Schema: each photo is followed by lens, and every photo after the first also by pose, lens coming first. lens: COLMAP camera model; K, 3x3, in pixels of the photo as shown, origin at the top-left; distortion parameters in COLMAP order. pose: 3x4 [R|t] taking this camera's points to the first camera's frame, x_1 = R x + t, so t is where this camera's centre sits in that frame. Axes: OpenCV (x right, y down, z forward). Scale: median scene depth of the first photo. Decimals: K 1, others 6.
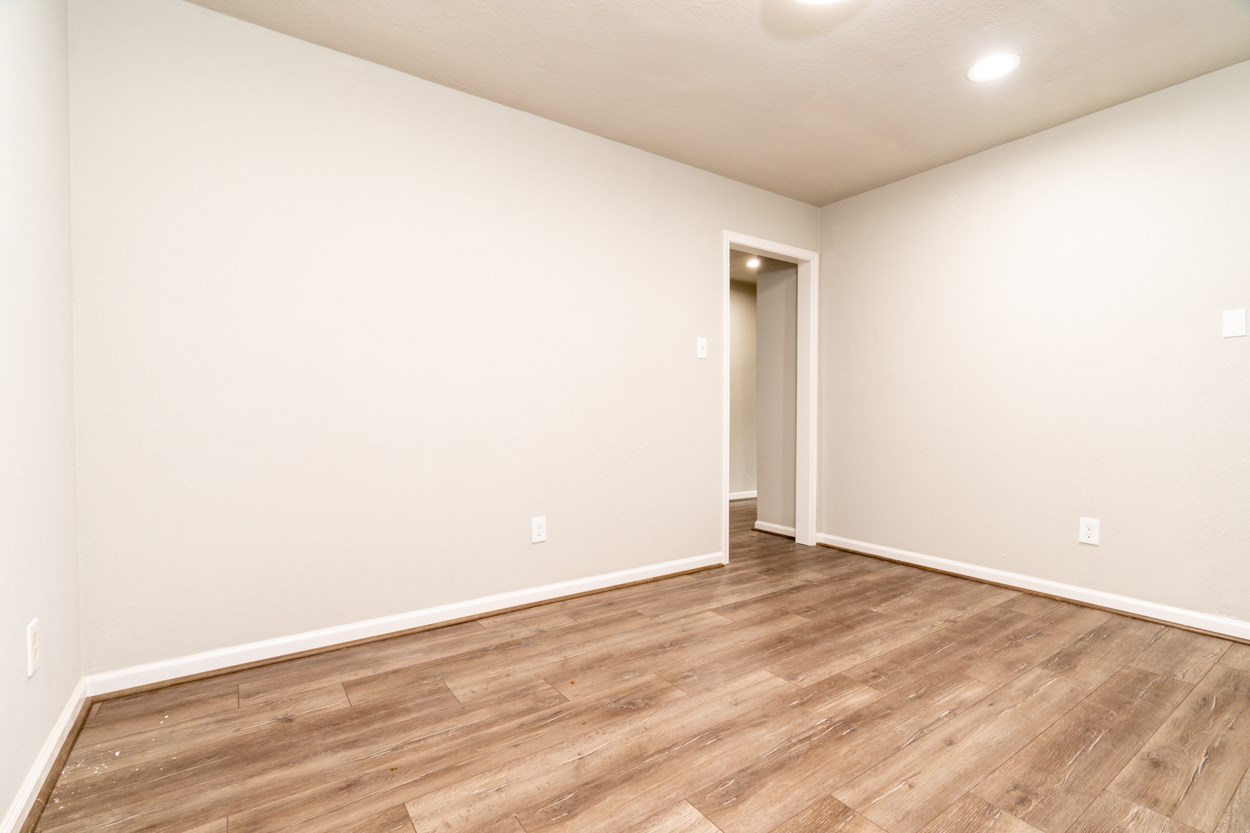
lens RADIAL K [[564.0, 0, 626.9], [0, 564.0, 417.7], [0, 0, 1]] dist [-0.009974, 0.004053]
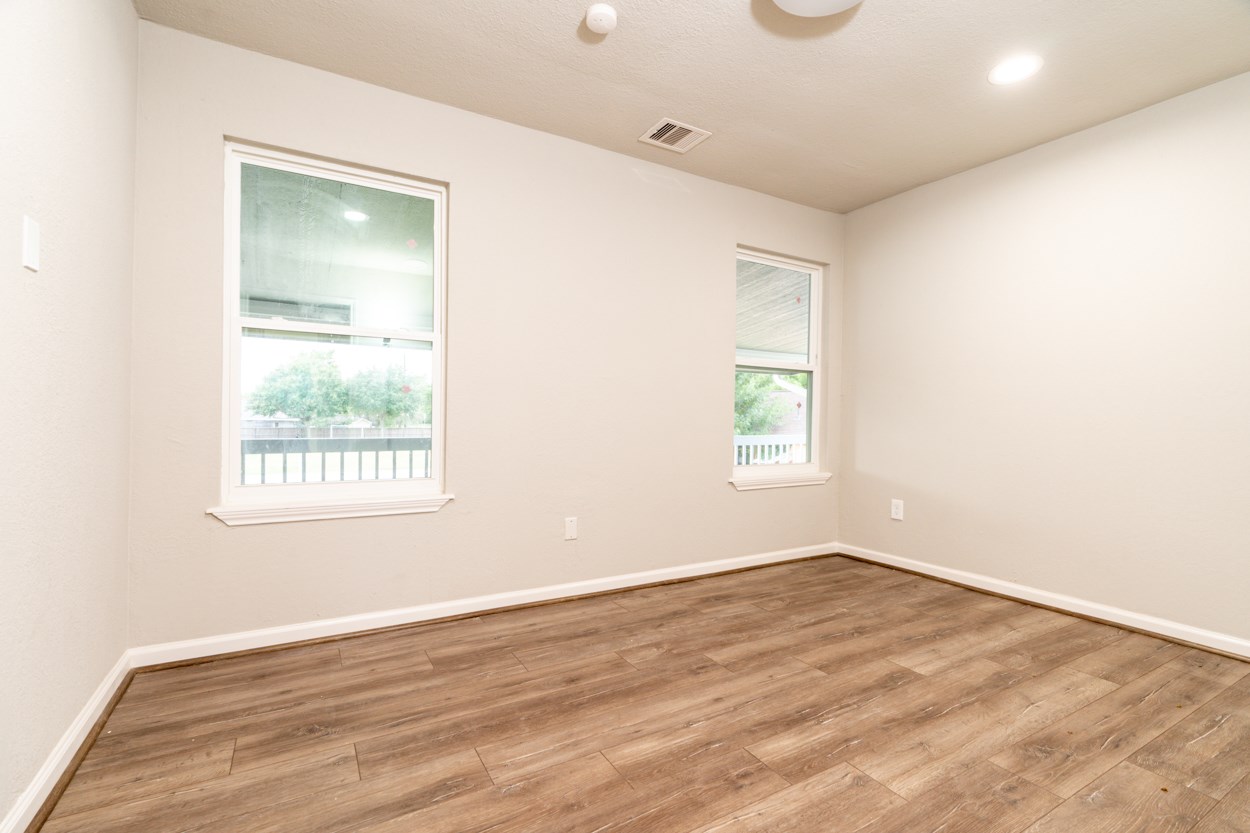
lens RADIAL K [[564.0, 0, 626.9], [0, 564.0, 417.7], [0, 0, 1]] dist [-0.009974, 0.004053]
pose [[-0.996587, -0.015124, 0.081152, 0.626029], [-0.013812, 0.999765, 0.016700, -0.024426], [-0.081385, 0.015522, -0.996562, 2.008729]]
